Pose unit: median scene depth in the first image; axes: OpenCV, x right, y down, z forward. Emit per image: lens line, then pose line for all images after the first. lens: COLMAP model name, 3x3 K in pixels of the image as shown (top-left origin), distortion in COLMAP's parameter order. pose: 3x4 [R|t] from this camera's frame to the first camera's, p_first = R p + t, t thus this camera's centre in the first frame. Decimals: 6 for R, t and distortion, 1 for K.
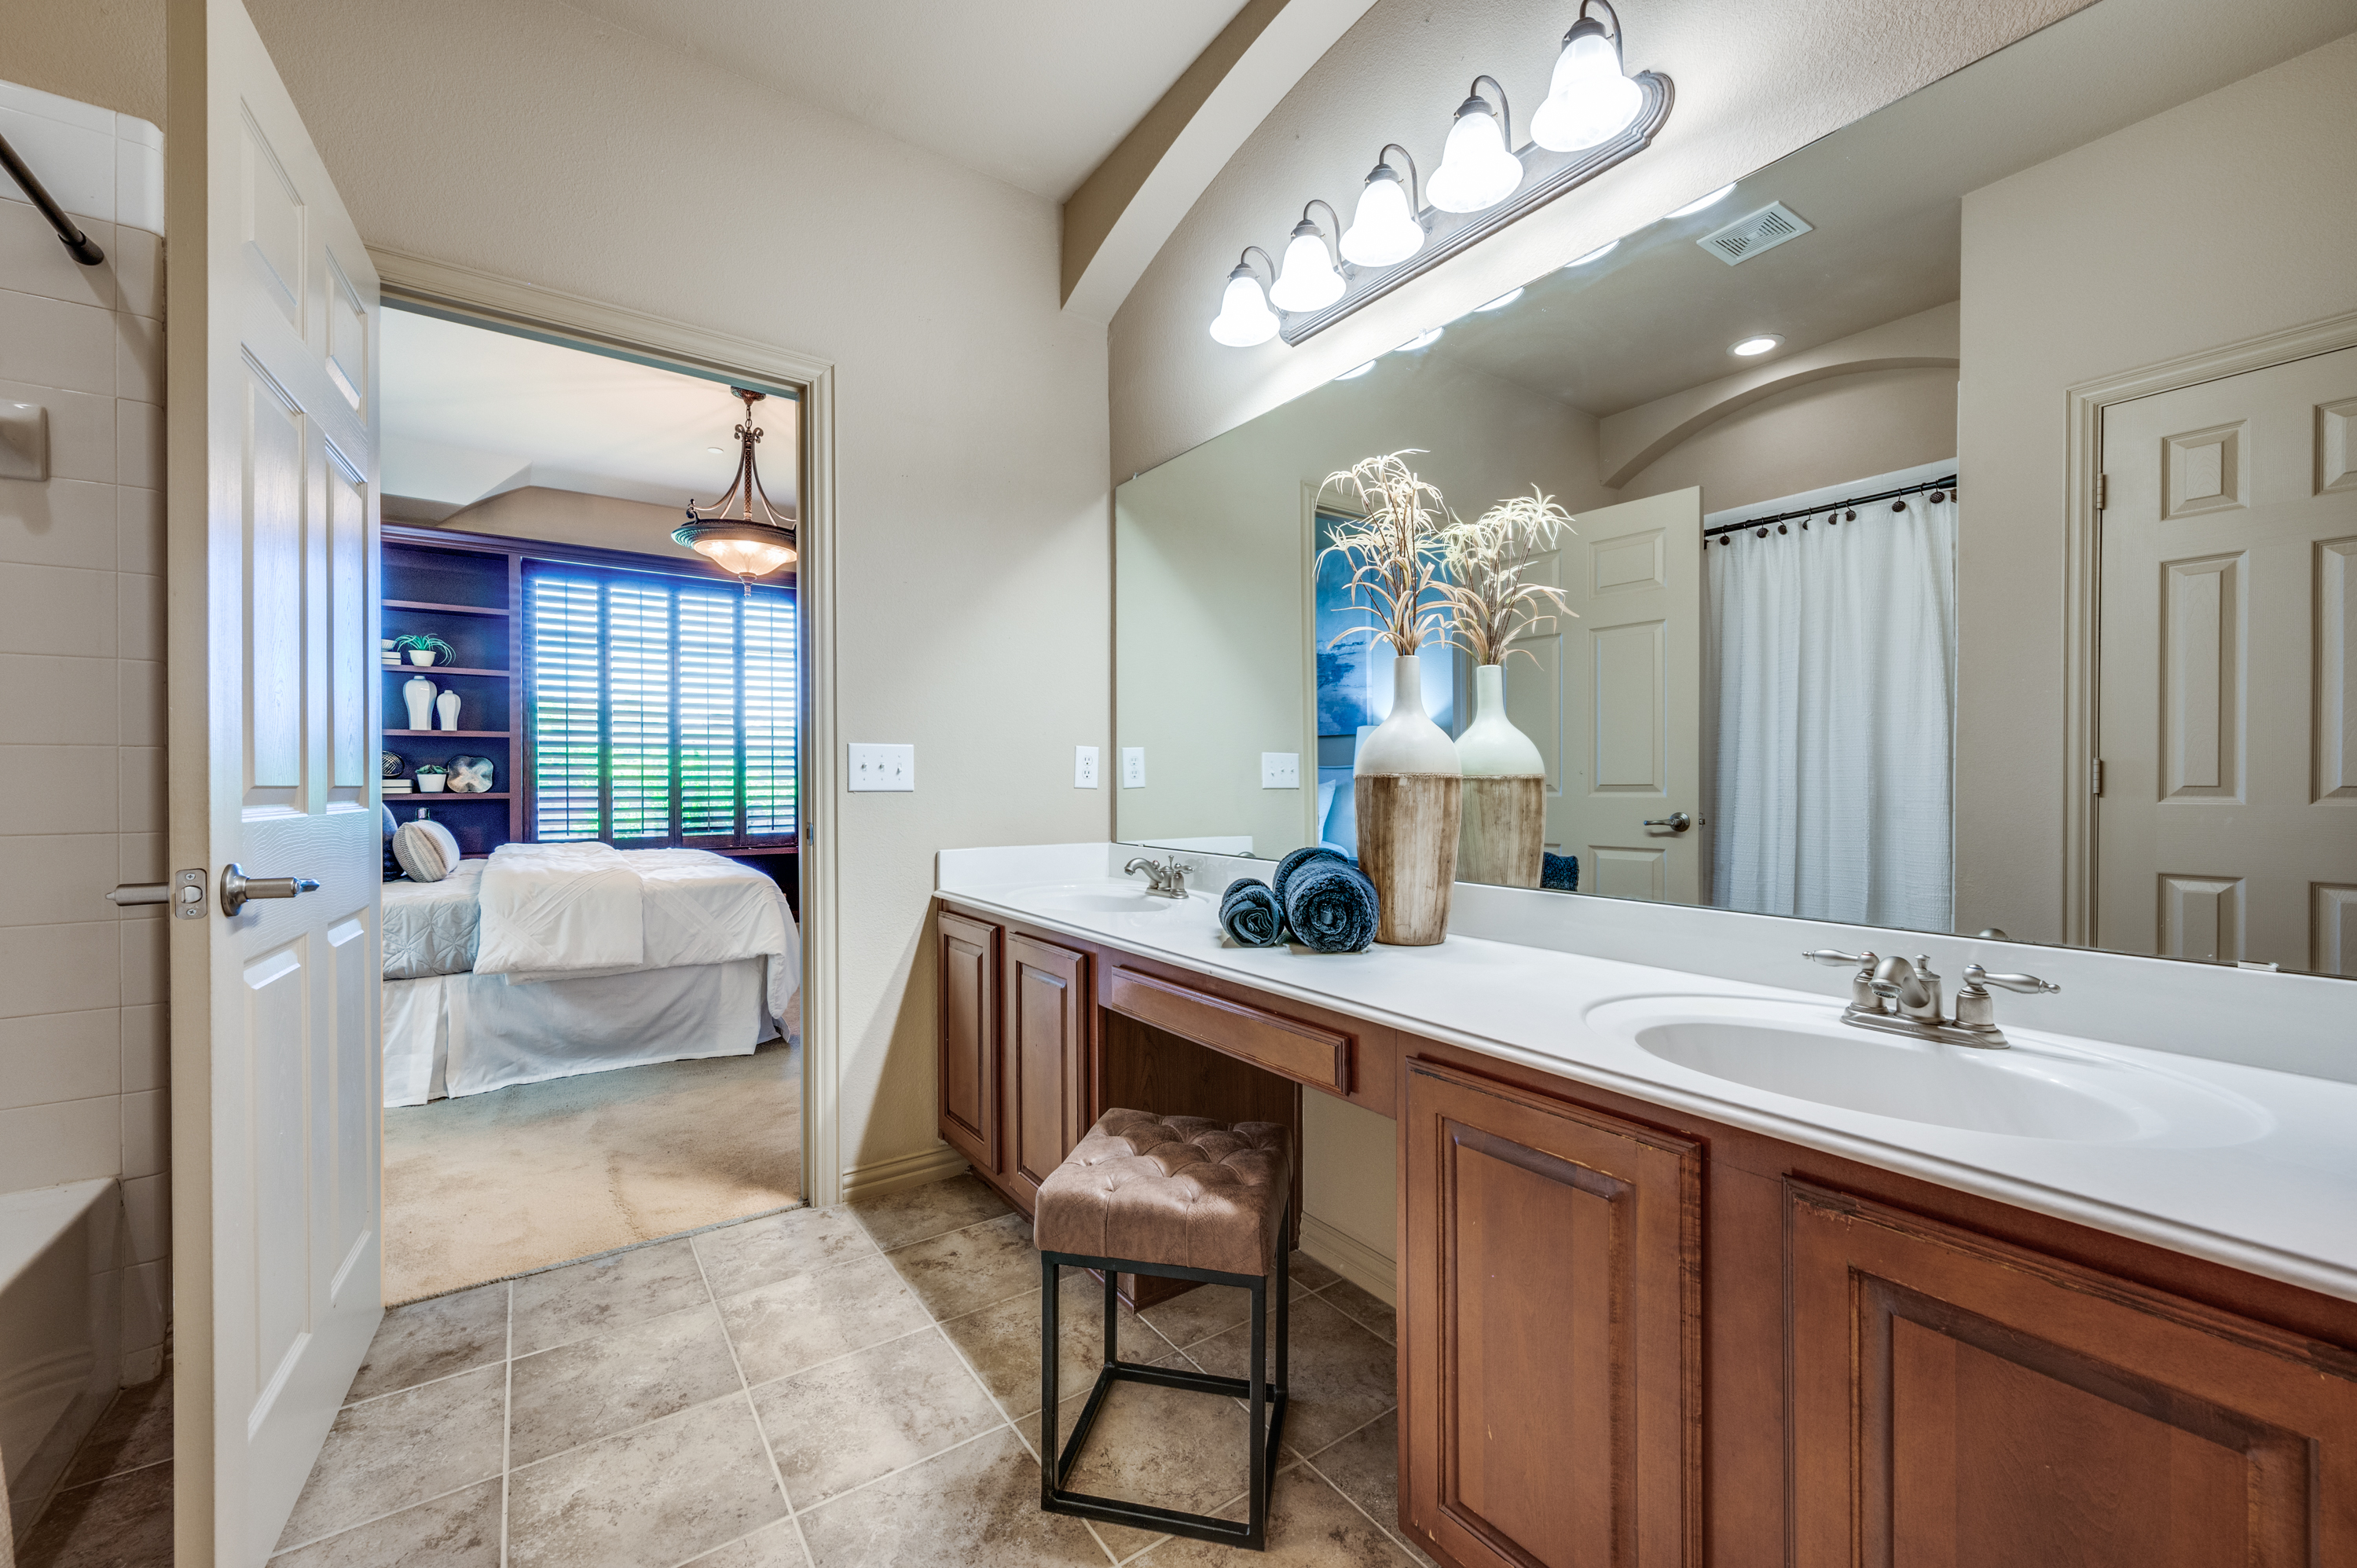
lens RADIAL K [[932.5, 0, 1168.7], [0, 932.5, 785.9], [0, 0, 1]] dist [-0.001210, 0.000177]
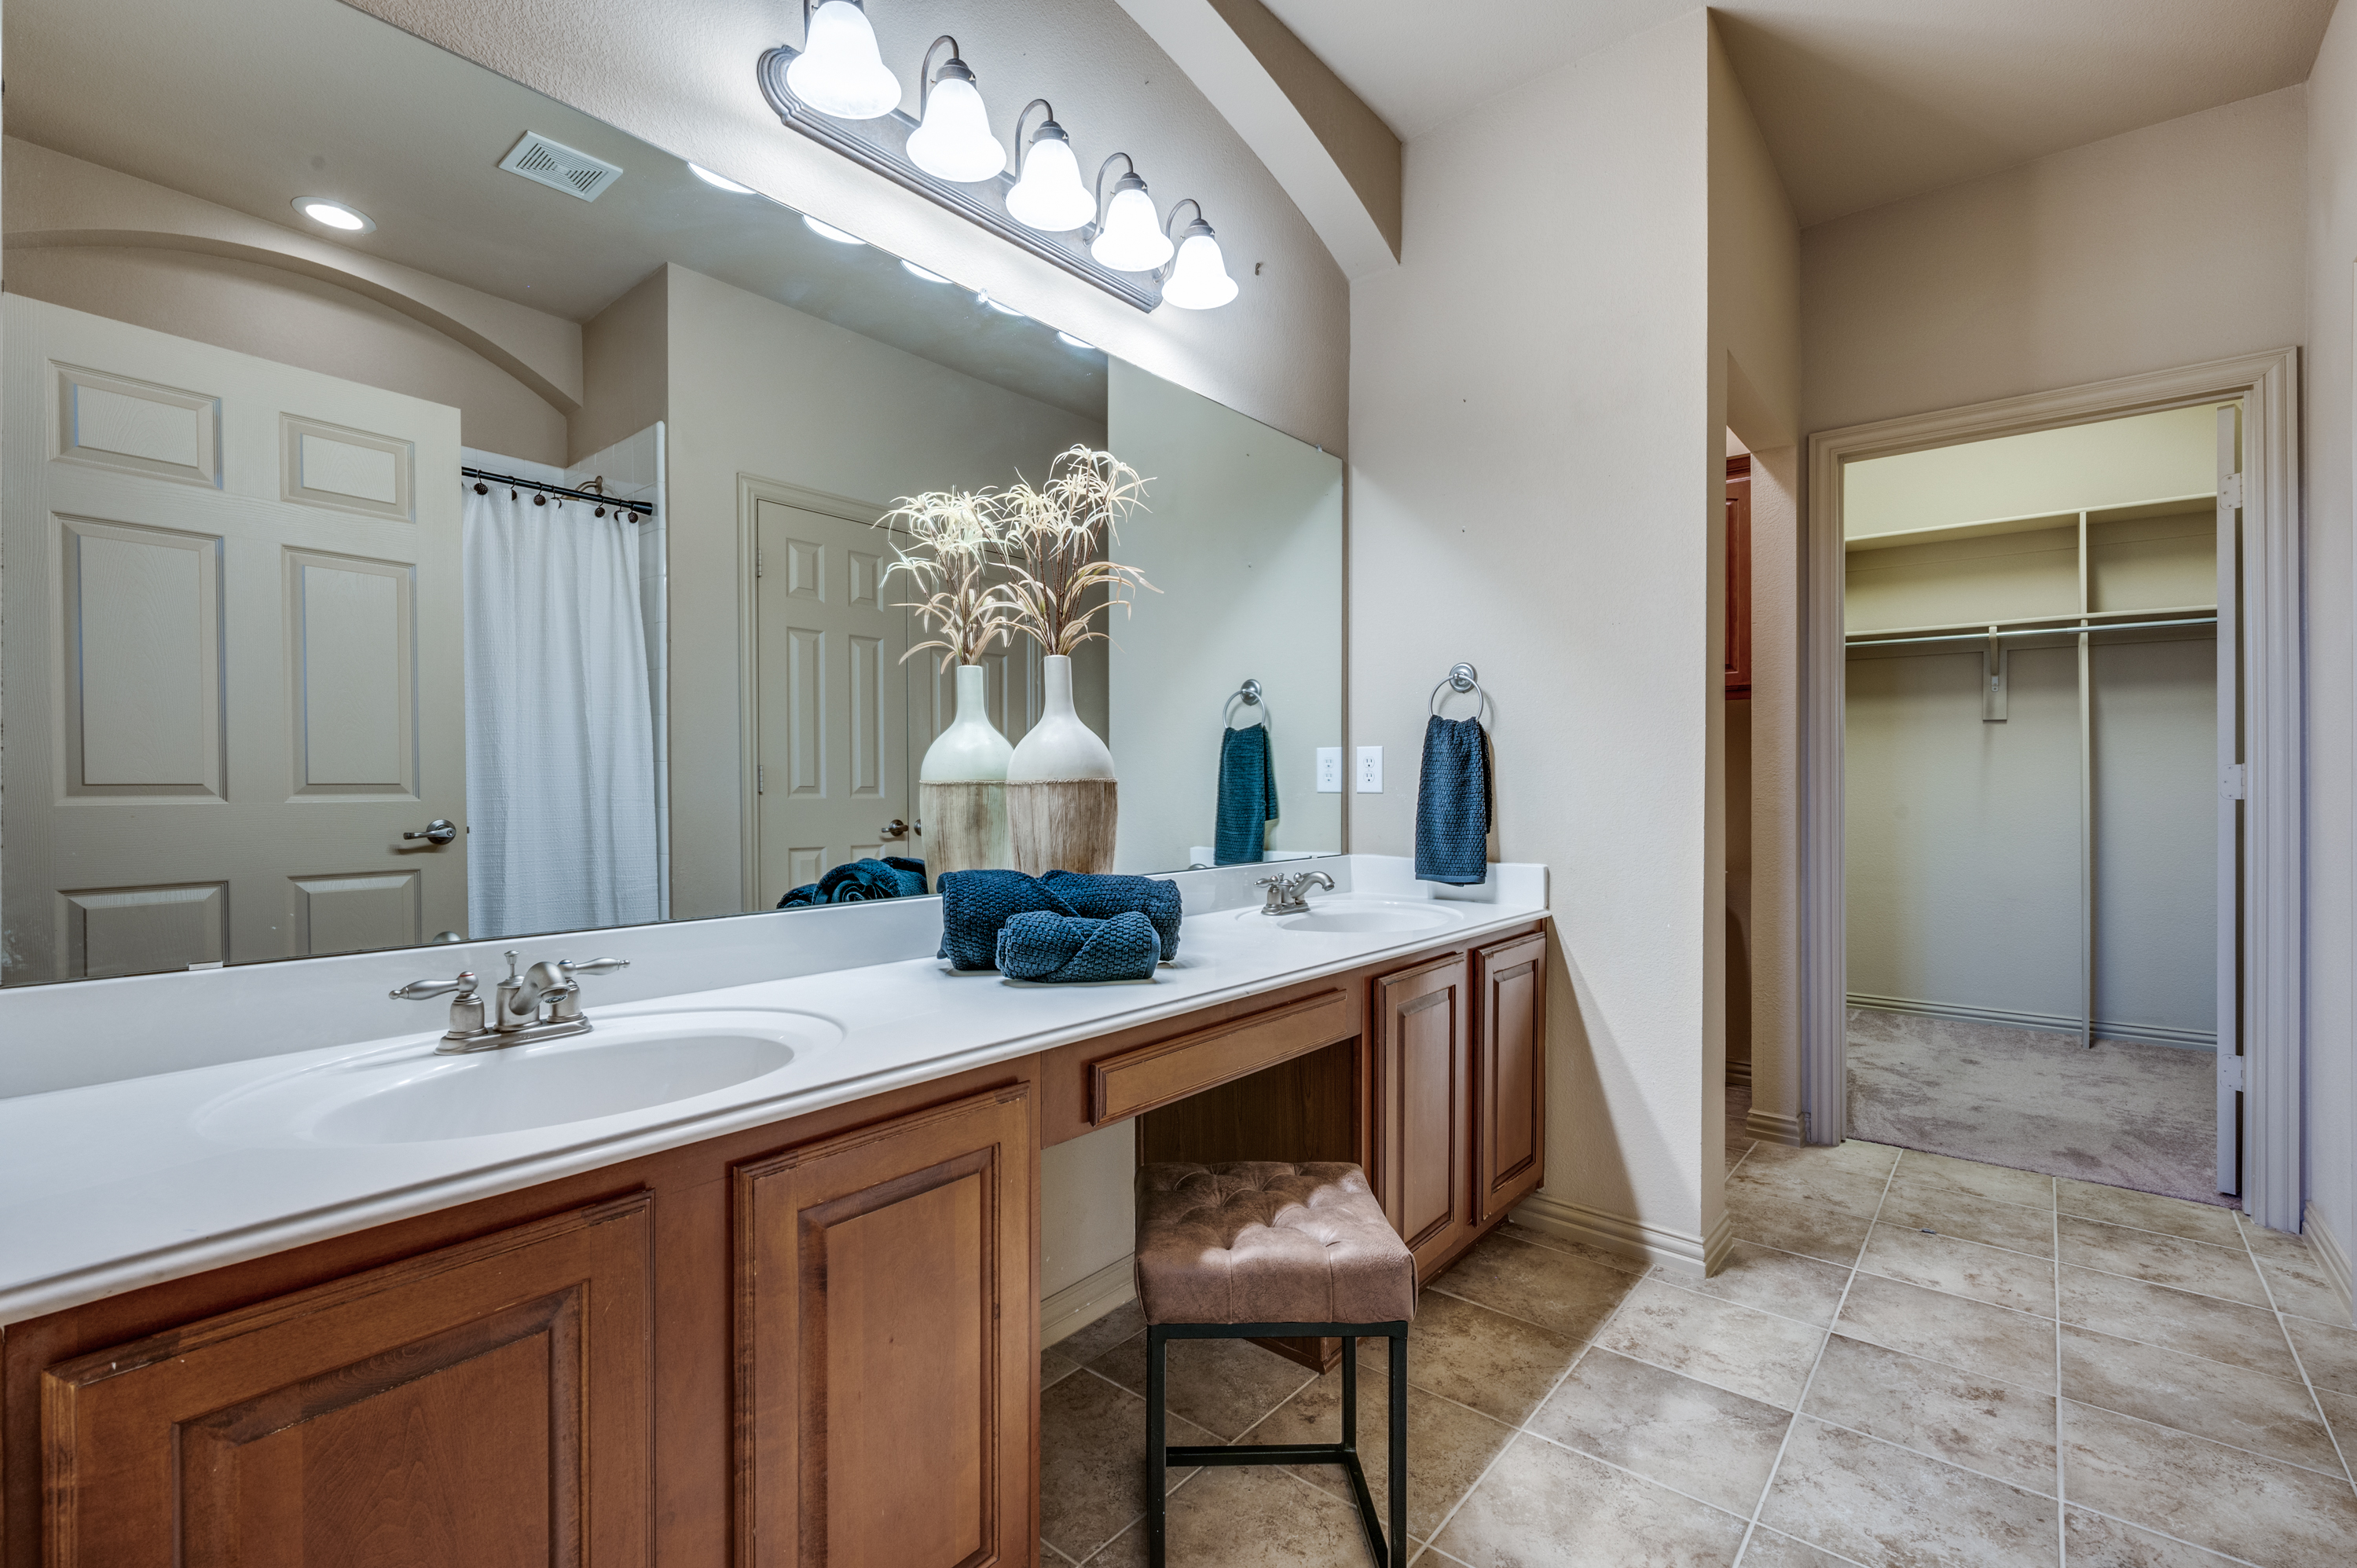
lens RADIAL K [[1048.1, 0, 1183.0], [0, 1048.1, 773.3], [0, 0, 1]] dist [-0.002700, -0.000223]
pose [[-0.273034, 0.009487, 0.961958, -0.749650], [0.000174, 0.999952, -0.009813, -0.004820], [-0.962004, -0.002512, -0.273022, 1.070025]]
